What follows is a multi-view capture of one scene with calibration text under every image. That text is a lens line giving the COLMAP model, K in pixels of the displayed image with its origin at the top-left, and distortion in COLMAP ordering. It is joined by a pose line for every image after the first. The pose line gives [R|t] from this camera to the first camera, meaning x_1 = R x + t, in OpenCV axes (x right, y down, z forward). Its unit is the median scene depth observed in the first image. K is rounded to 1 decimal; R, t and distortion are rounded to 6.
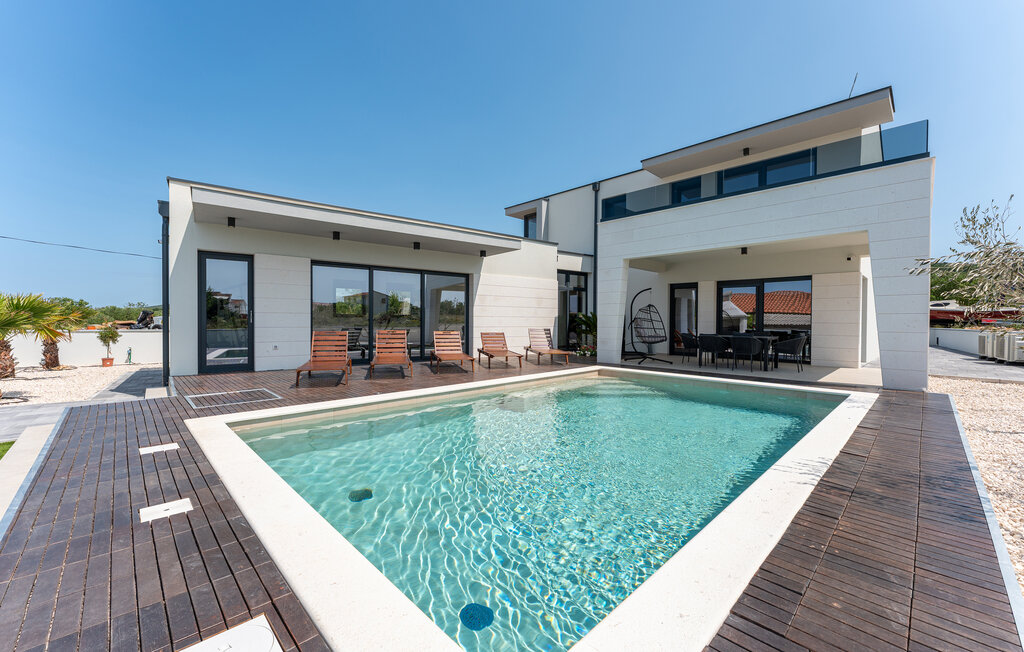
lens RADIAL K [[405.7, 0, 516.8], [0, 405.7, 324.2], [0, 0, 1]] dist [-0.003173, 0.000028]
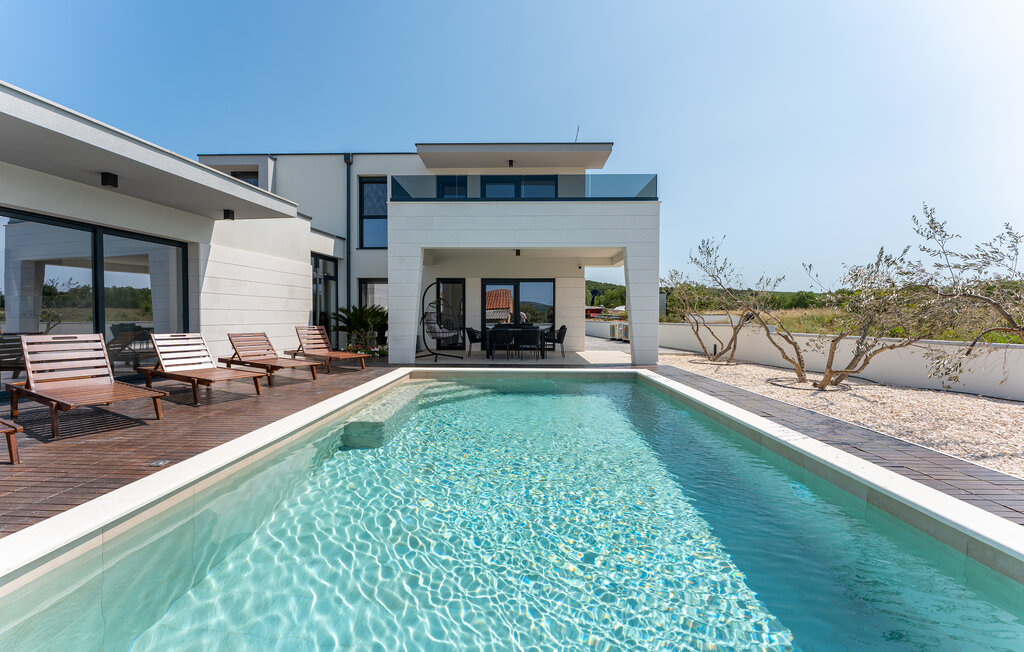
lens RADIAL K [[405.7, 0, 519.1], [0, 405.7, 321.1], [0, 0, 1]] dist [-0.003173, 0.000028]
pose [[0.715114, -0.011113, 0.698919, -0.193118], [0.007833, 0.999938, 0.007886, -0.001681], [-0.698964, -0.000165, 0.715157, 0.180637]]
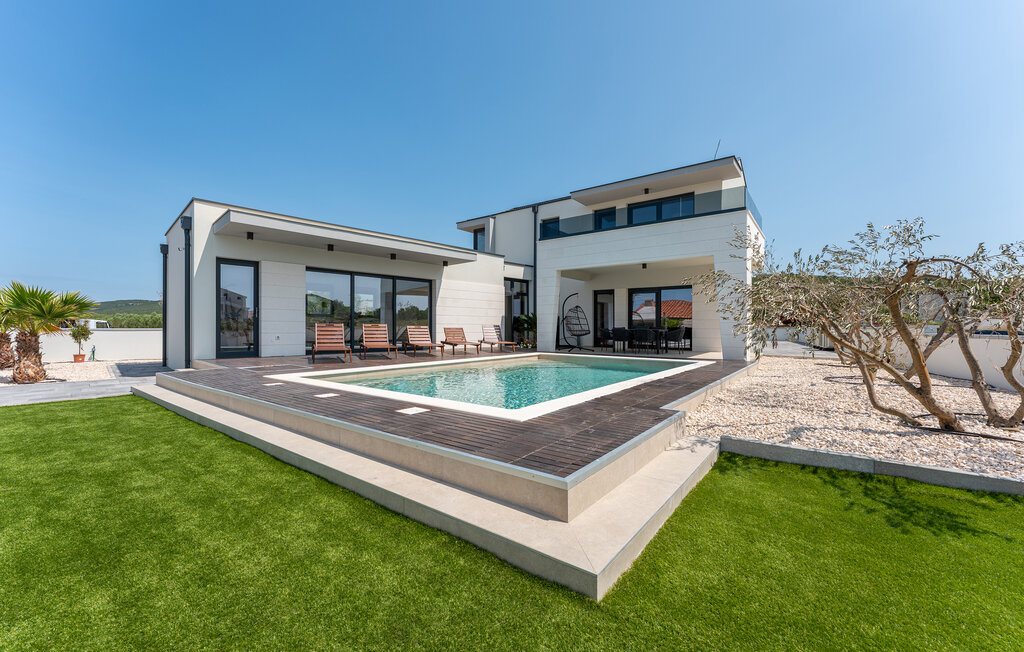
lens RADIAL K [[405.7, 0, 520.7], [0, 405.7, 322.9], [0, 0, 1]] dist [-0.003173, 0.000028]
pose [[0.987766, -0.000546, 0.155940, -0.046114], [0.003692, 0.999795, -0.019886, 0.028595], [-0.155897, 0.020218, 0.987566, -0.228405]]
